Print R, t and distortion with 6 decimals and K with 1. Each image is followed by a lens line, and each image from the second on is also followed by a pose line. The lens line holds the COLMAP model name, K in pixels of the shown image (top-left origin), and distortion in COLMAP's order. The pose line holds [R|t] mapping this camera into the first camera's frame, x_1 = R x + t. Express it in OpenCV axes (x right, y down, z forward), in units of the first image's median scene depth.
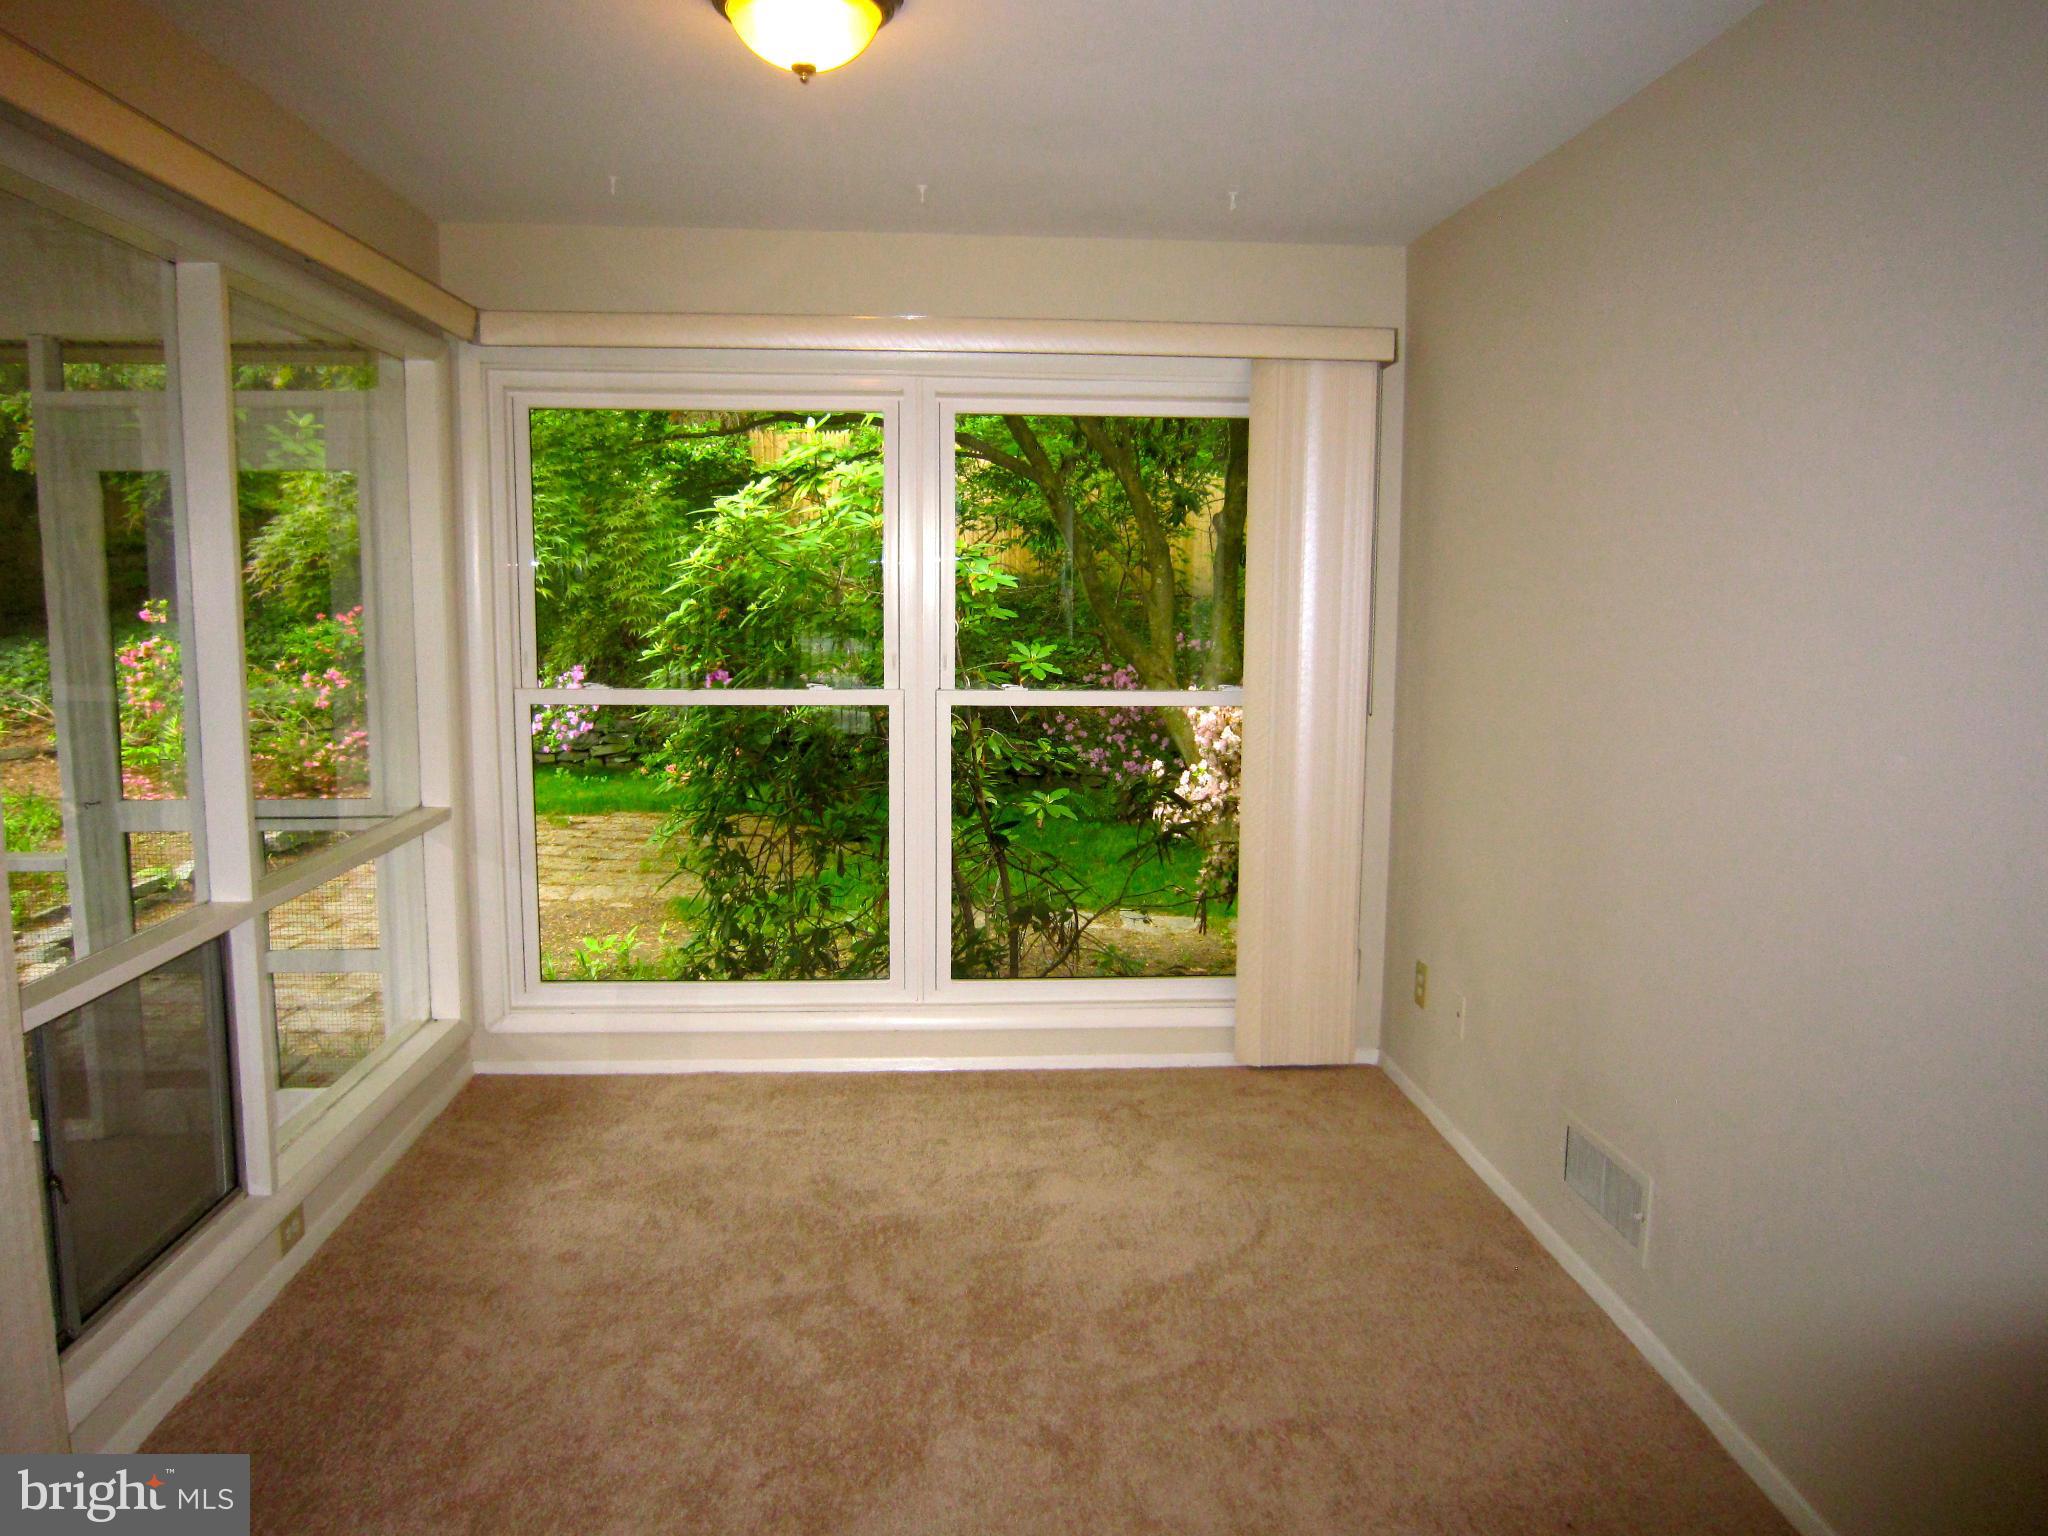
lens RADIAL K [[1441.5, 0, 1024.0], [0, 1441.5, 768.0], [0, 0, 1]] dist [-0.059800, 0.018482]
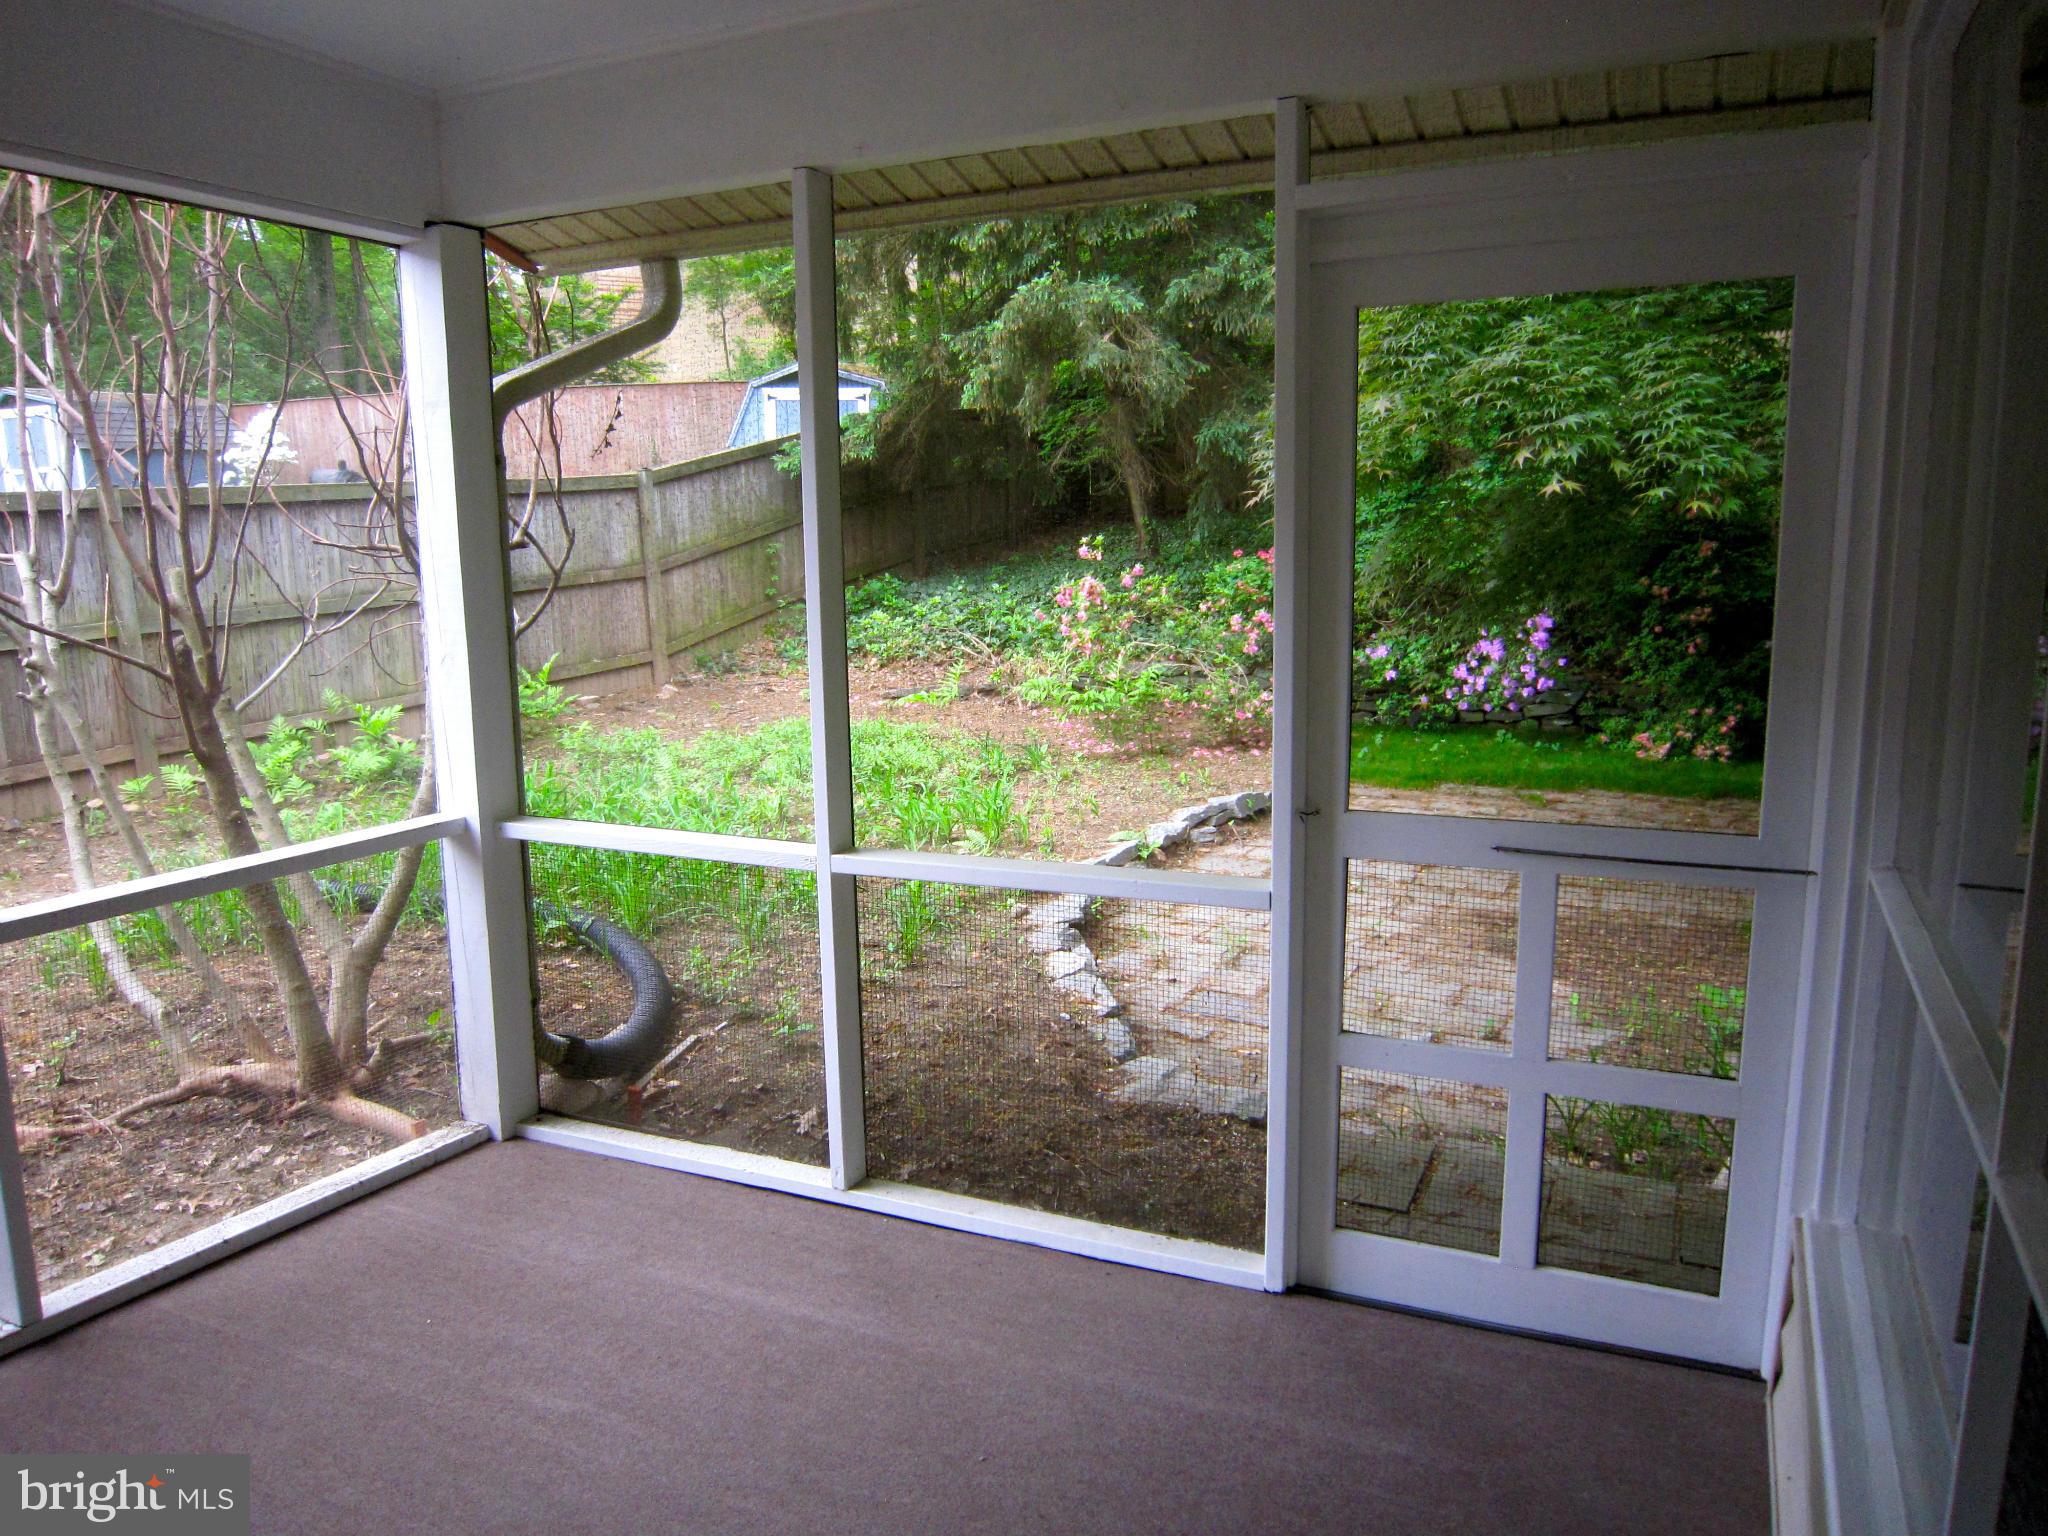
lens RADIAL K [[1441.5, 0, 1024.0], [0, 1441.5, 768.0], [0, 0, 1]] dist [-0.059800, 0.018482]
pose [[0.870450, 0.059782, -0.488613, -0.165340], [-0.041020, 0.997955, 0.049026, -0.008296], [0.490545, -0.022632, 0.871122, 0.125030]]
